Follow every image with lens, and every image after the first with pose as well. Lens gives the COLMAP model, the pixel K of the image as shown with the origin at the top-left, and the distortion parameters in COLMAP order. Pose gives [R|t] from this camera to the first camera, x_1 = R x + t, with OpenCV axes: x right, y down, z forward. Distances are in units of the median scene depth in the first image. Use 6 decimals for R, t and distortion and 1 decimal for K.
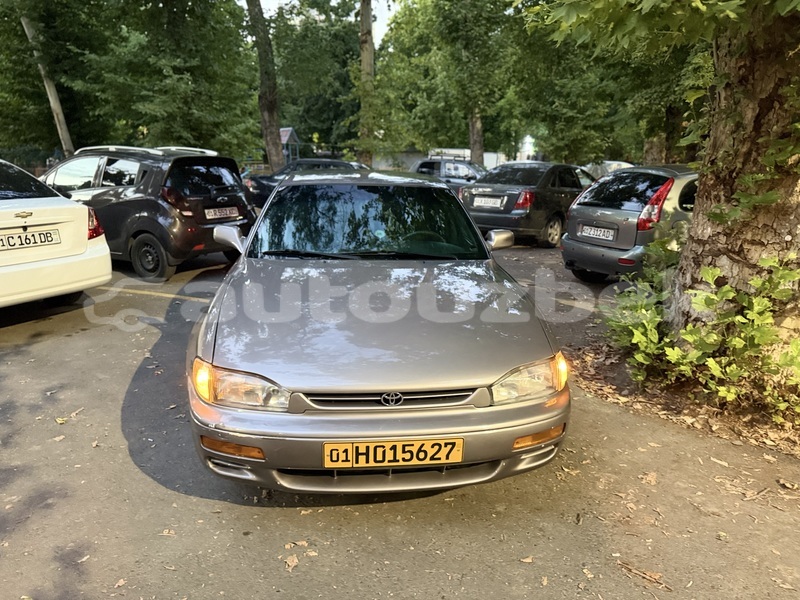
lens RADIAL K [[562.9, 0, 400.0], [0, 562.9, 300.0], [0, 0, 1]] dist [0.019321, -0.028483]
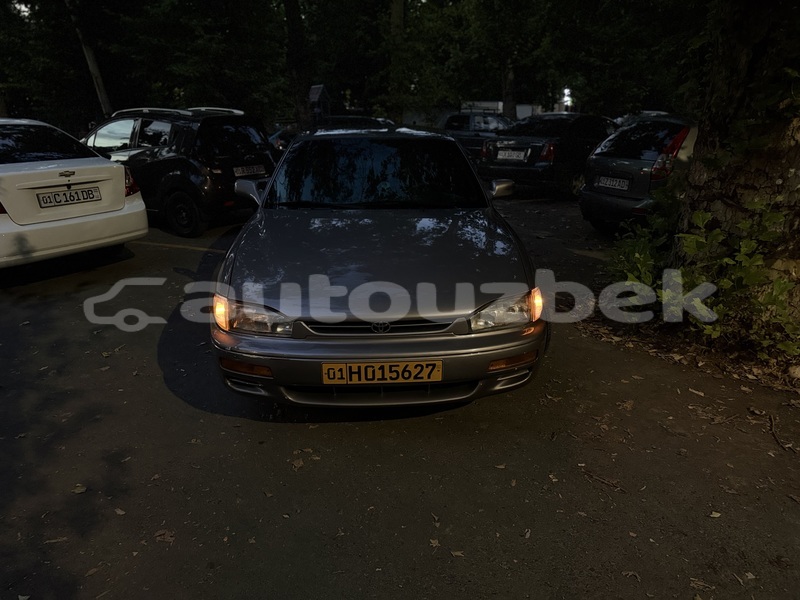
lens RADIAL K [[561.6, 0, 397.6], [0, 561.6, 294.3], [0, 0, 1]] dist [0.024871, -0.030580]
pose [[0.997715, -0.004048, -0.067447, 0.053230], [0.008357, 0.997932, 0.063731, 0.020509], [0.067049, -0.064149, 0.995685, -0.073034]]
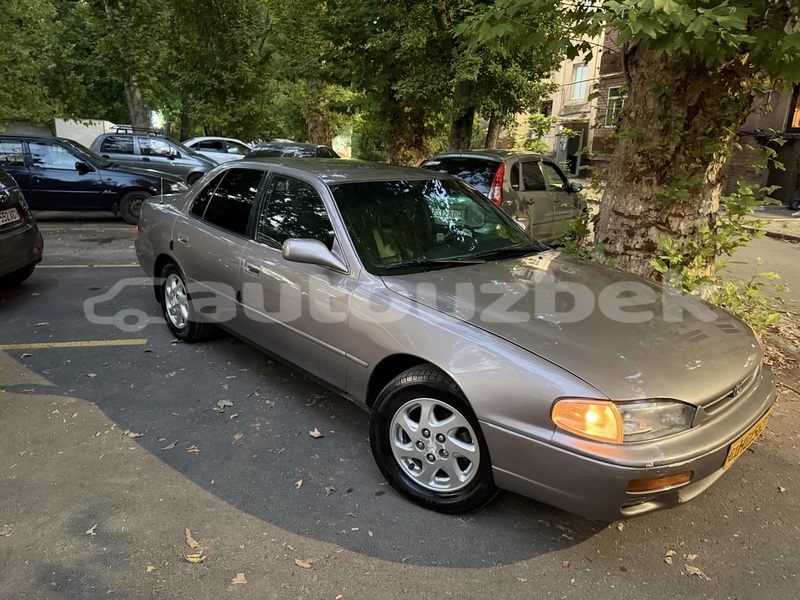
lens RADIAL K [[562.9, 0, 400.0], [0, 562.9, 300.0], [0, 0, 1]] dist [0.019321, -0.028483]
pose [[0.805032, -0.149457, 0.574095, -0.610280], [0.125127, 0.988751, 0.081946, -0.085218], [-0.579885, 0.005866, 0.814678, 0.269658]]
